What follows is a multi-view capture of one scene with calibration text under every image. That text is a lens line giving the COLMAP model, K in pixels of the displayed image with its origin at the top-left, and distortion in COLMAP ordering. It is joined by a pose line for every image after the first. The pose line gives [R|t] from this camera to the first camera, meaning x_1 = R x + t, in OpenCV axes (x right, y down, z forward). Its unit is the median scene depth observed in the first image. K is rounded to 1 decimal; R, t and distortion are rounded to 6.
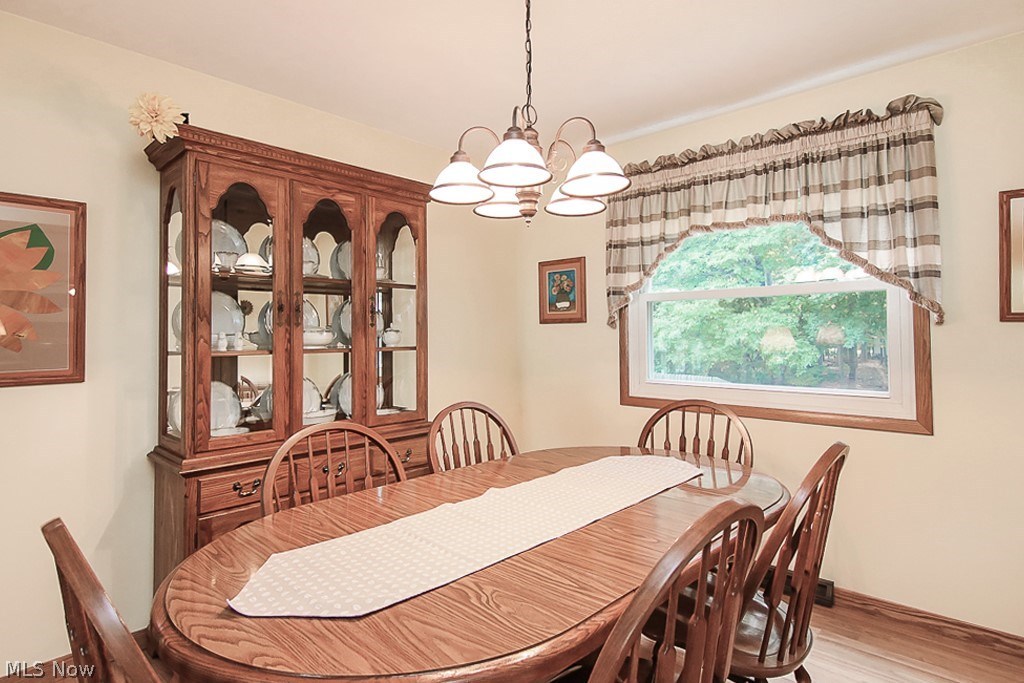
lens RADIAL K [[540.8, 0, 511.8], [0, 540.8, 320.6], [0, 0, 1]] dist [0.002963, -0.000302]
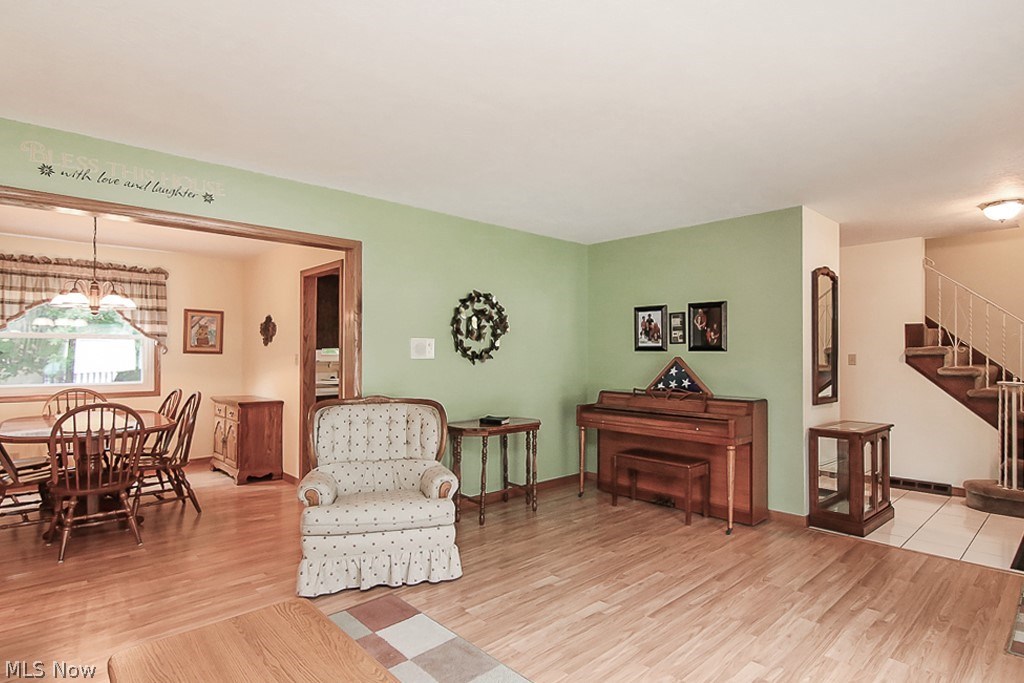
lens RADIAL K [[537.4, 0, 507.9], [0, 537.4, 350.8], [0, 0, 1]] dist [-0.000719, -0.001164]
pose [[0.072090, 0.014526, 0.997292, -1.668798], [-0.027586, 0.999540, -0.012565, -0.022446], [-0.997017, -0.026605, 0.072457, -0.854793]]
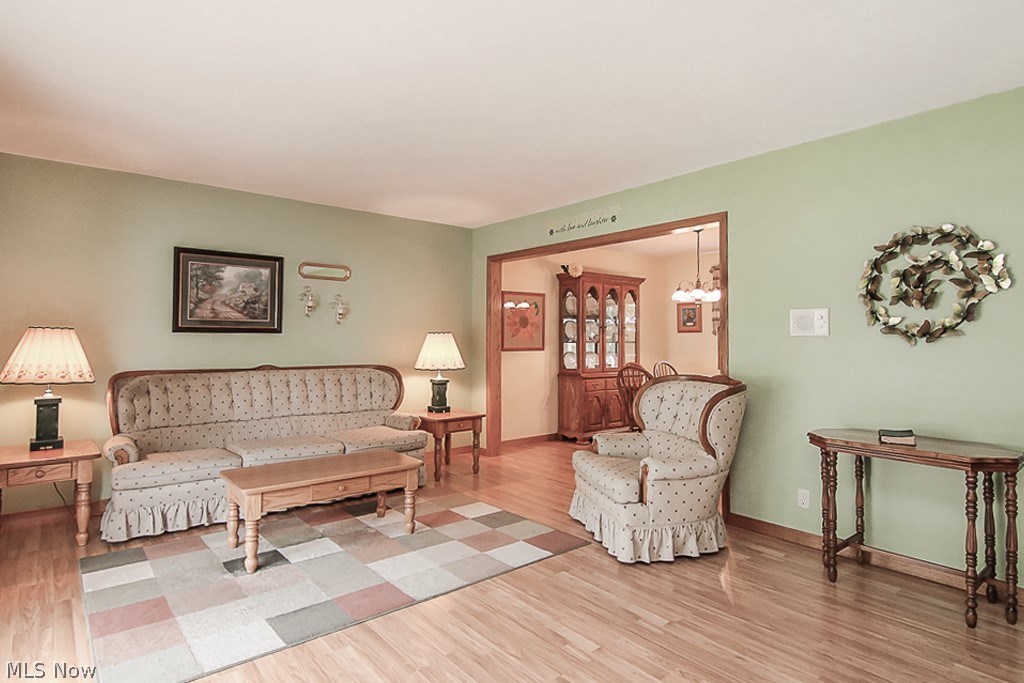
lens RADIAL K [[549.3, 0, 508.5], [0, 549.3, 324.4], [0, 0, 1]] dist [0.005623, -0.000701]
pose [[0.992117, 0.008170, -0.125046, -0.525890], [-0.008252, 0.999966, -0.000136, -0.033061], [0.125041, 0.001167, 0.992151, -1.907244]]
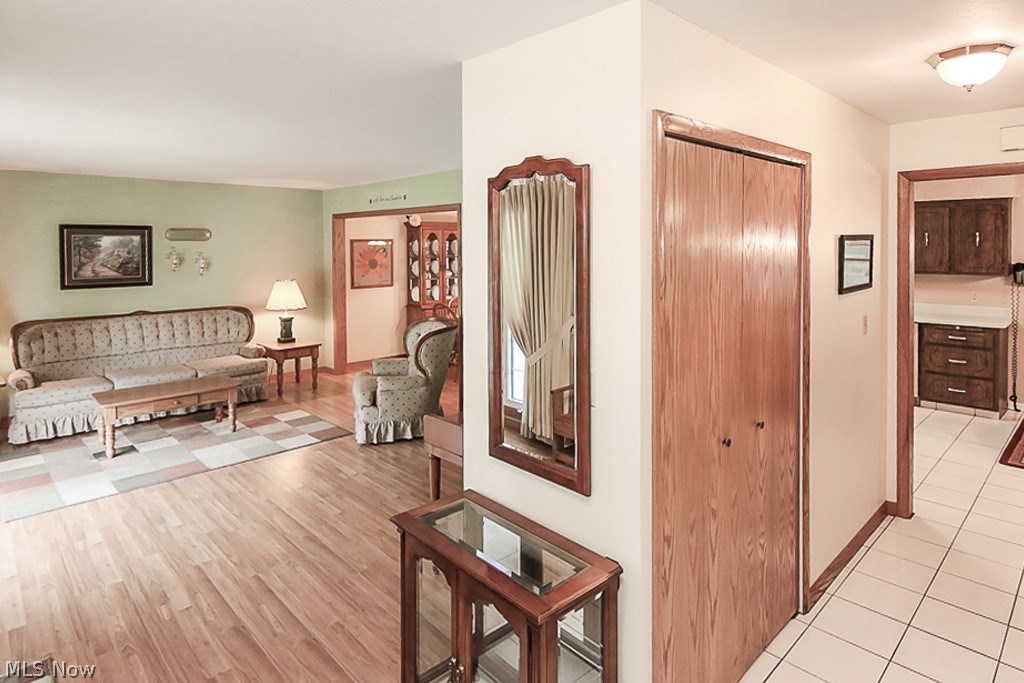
lens RADIAL K [[578.7, 0, 507.3], [0, 578.7, 252.8], [0, 0, 1]] dist [-0.003762, 0.000149]
pose [[0.998387, -0.000384, -0.056781, 0.202181], [0.002663, 0.999193, 0.040066, -0.247237], [0.056720, -0.040152, 0.997582, -2.604545]]
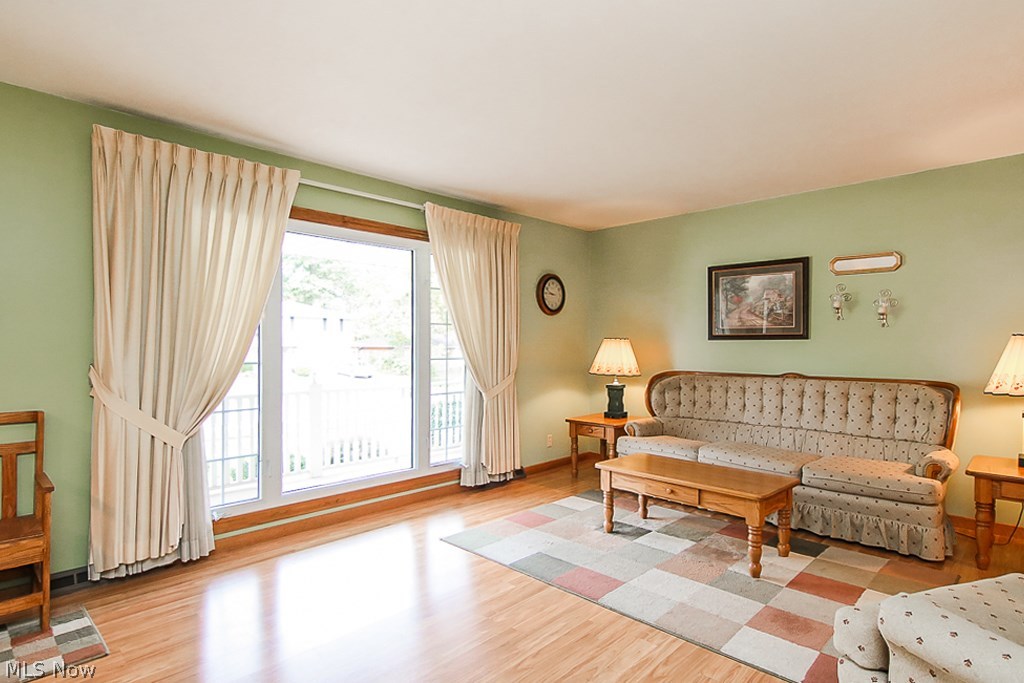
lens RADIAL K [[535.1, 0, 500.2], [0, 535.1, 344.0], [0, 0, 1]] dist [0.003171, 0.000187]
pose [[-0.026251, 0.004371, -0.999646, 0.220913], [0.023746, 0.999711, 0.003748, -0.010429], [0.999373, -0.023639, -0.026347, -1.027511]]
